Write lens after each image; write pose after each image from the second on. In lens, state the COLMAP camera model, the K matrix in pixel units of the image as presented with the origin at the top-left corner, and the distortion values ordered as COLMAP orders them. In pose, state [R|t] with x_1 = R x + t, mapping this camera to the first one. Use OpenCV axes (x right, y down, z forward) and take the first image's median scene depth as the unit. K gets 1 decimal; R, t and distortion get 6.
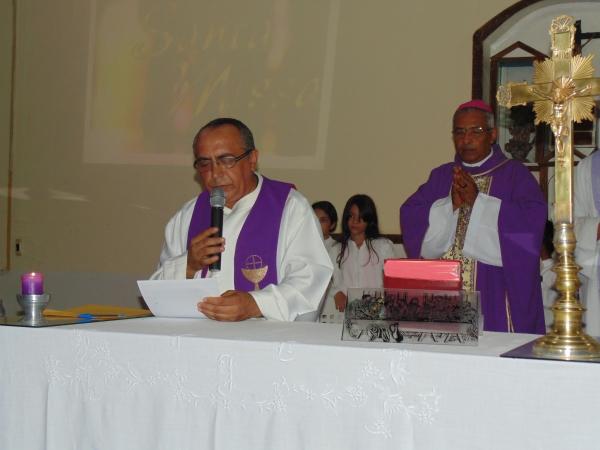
lens RADIAL K [[996.9, 0, 302.4], [0, 996.9, 230.3], [0, 0, 1]] dist [-0.104792, 0.000000]
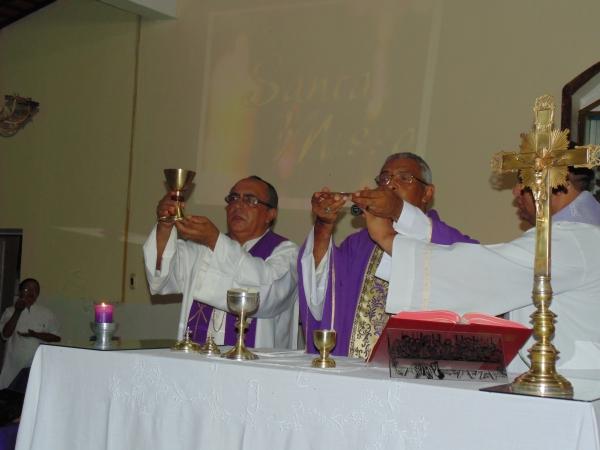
lens RADIAL K [[996.9, 0, 296.7], [0, 996.9, 219.9], [0, 0, 1]] dist [-0.104792, 0.000000]
pose [[0.990555, 0.022578, -0.135248, 0.119882], [-0.029435, 0.998369, -0.048913, -0.006561], [0.133923, 0.052432, 0.989604, -0.150885]]
